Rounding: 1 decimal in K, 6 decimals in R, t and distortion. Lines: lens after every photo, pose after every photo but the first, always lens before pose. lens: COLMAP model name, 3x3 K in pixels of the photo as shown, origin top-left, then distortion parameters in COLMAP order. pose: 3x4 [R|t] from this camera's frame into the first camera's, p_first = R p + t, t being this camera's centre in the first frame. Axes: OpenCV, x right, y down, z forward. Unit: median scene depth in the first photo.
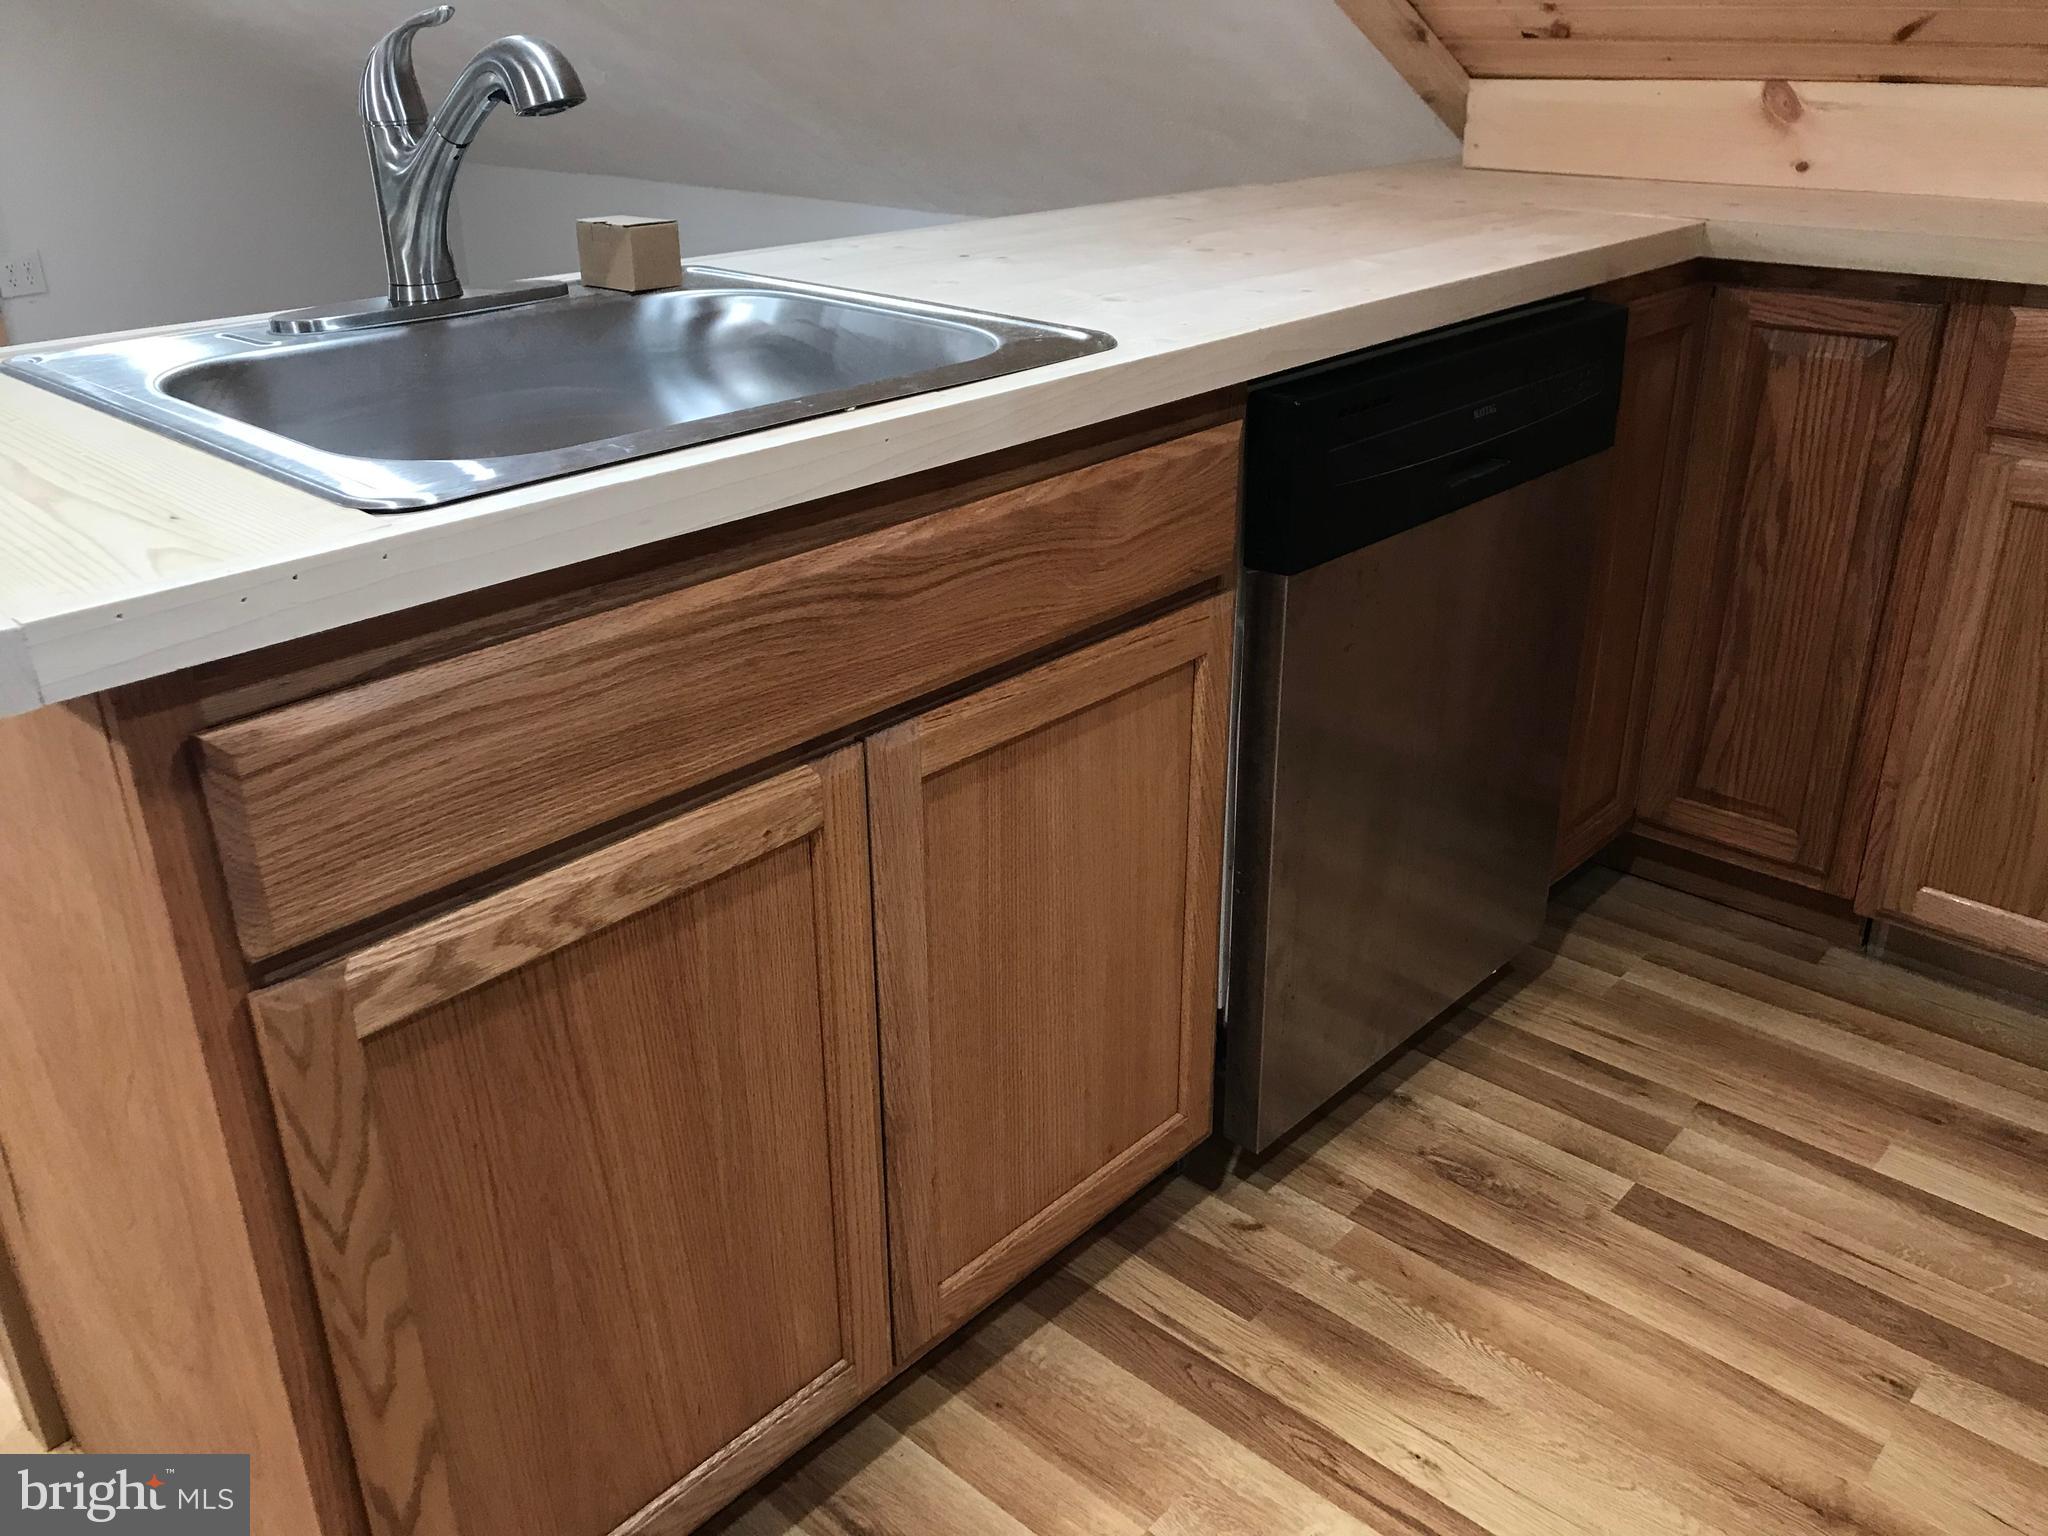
lens RADIAL K [[1694.7, 0, 1029.1], [0, 1694.7, 760.3], [0, 0, 1]] dist [0.011880, -0.008938]
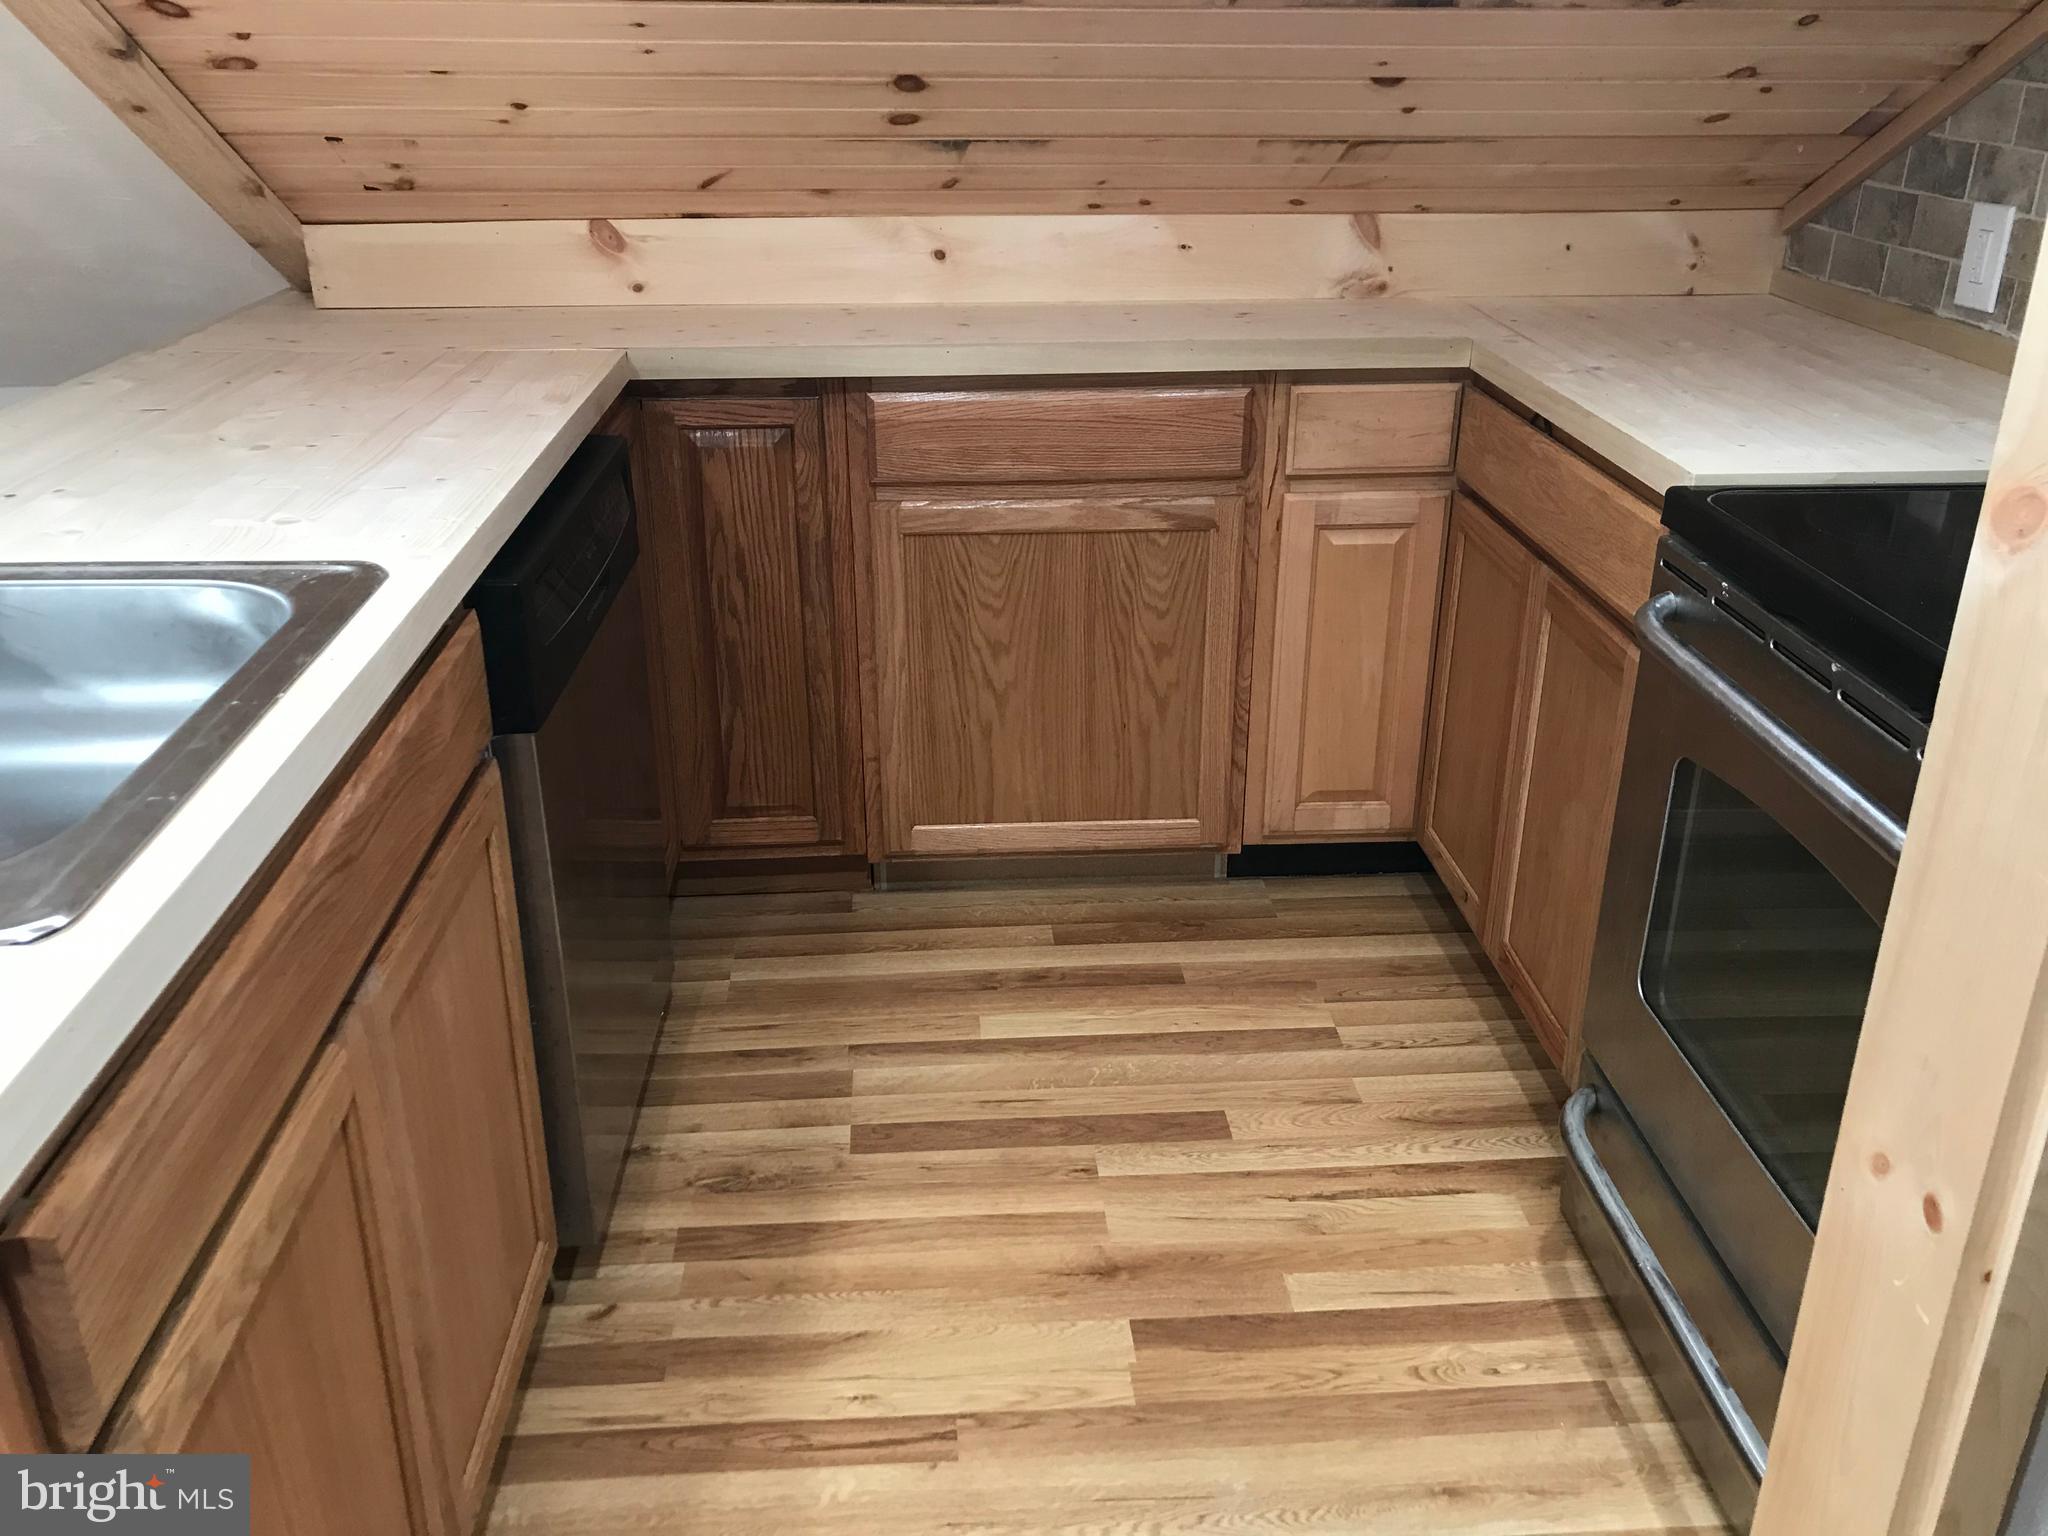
lens RADIAL K [[1694.7, 0, 1031.2], [0, 1694.7, 768.0], [0, 0, 1]] dist [0.011880, -0.008938]
pose [[0.685514, -0.284890, 0.670006, -0.298615], [0.291957, 0.950597, 0.105484, -0.087636], [-0.666957, 0.123302, 0.734823, -0.023420]]
